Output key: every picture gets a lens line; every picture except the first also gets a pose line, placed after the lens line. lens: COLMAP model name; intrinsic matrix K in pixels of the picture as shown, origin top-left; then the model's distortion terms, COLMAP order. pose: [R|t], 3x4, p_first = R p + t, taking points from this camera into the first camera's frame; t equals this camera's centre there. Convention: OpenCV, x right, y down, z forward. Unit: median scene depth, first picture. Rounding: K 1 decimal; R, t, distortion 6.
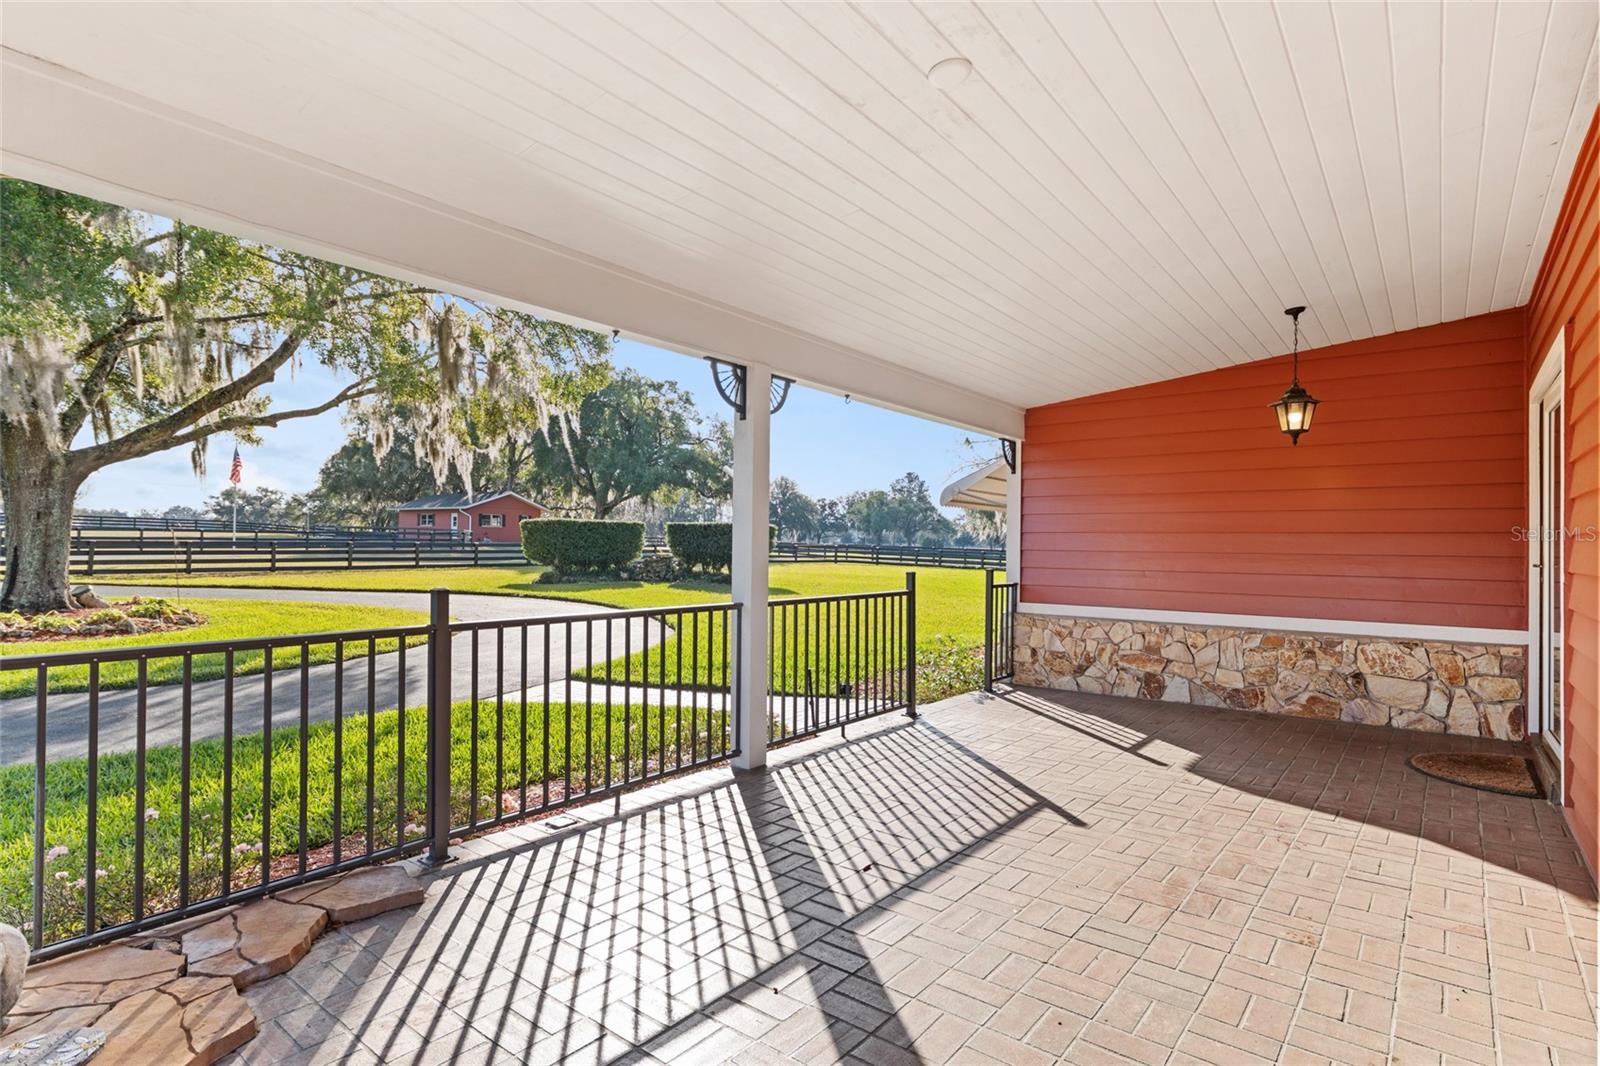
lens RADIAL K [[812.2, 0, 798.2], [0, 812.2, 537.4], [0, 0, 1]] dist [0.004784, 0.000279]
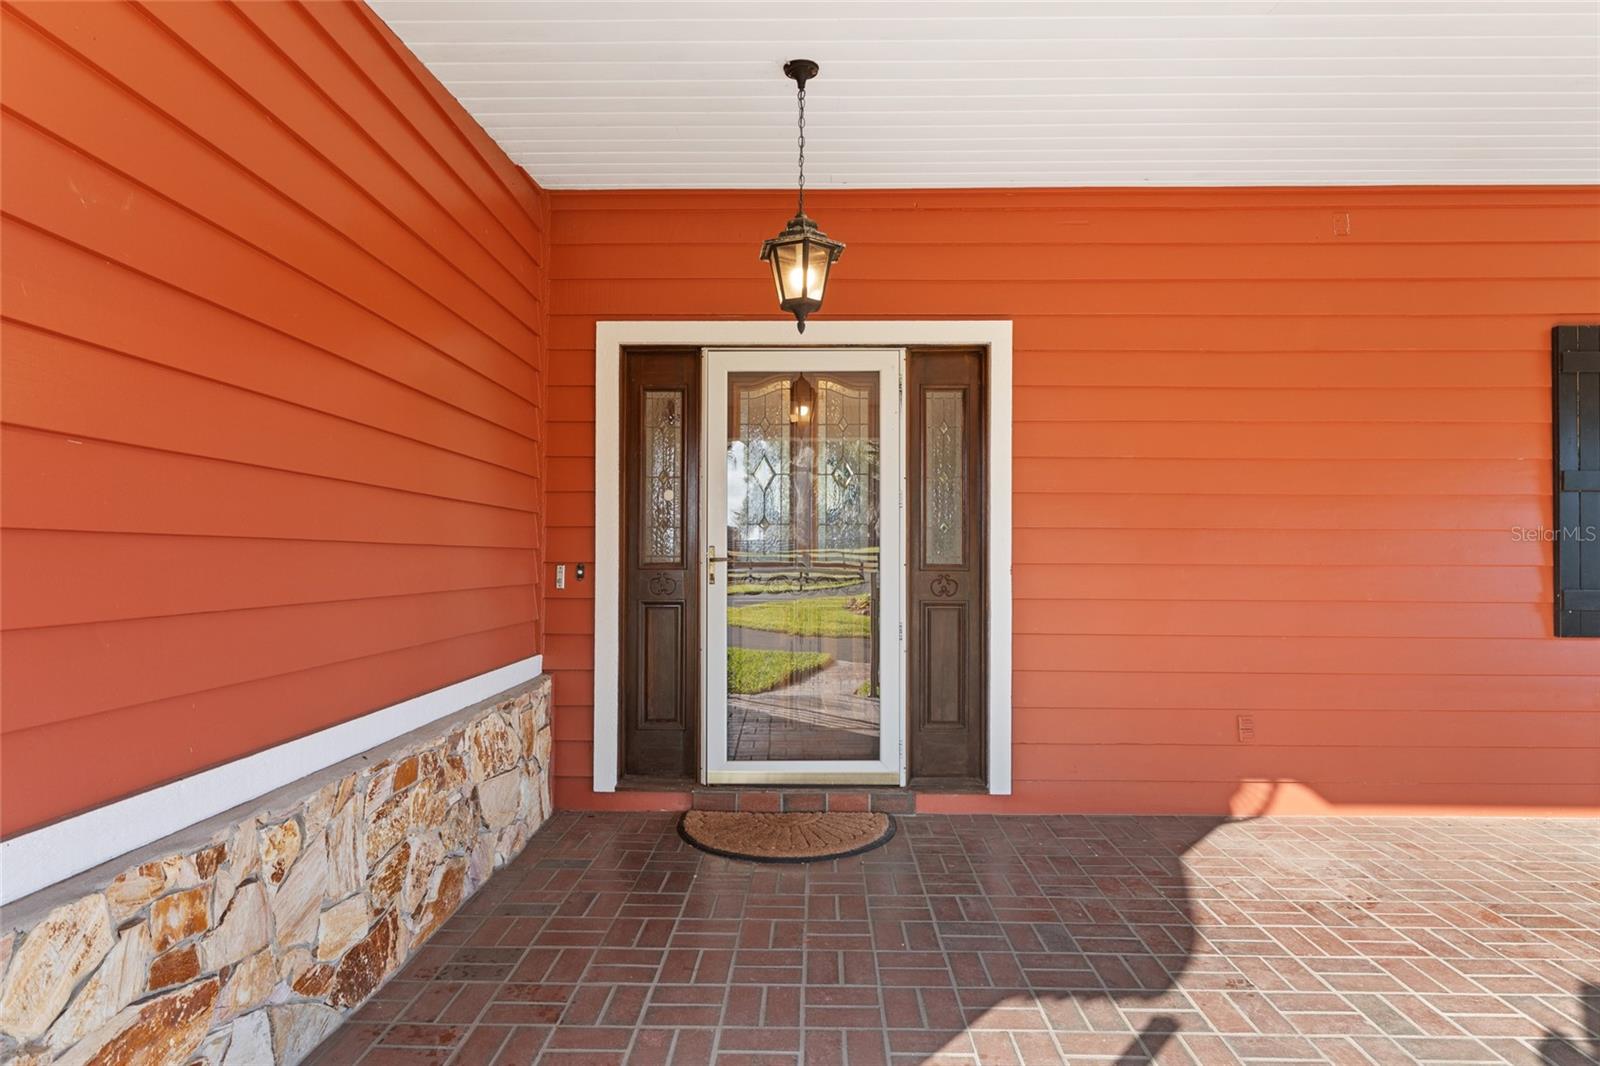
lens RADIAL K [[879.1, 0, 796.6], [0, 879.1, 538.5], [0, 0, 1]] dist [-0.002719, -0.000187]
pose [[-0.597619, -0.001156, 0.801779, 0.140345], [-0.008205, 0.999955, -0.004675, 0.019354], [-0.801738, -0.009372, -0.597602, 1.026073]]
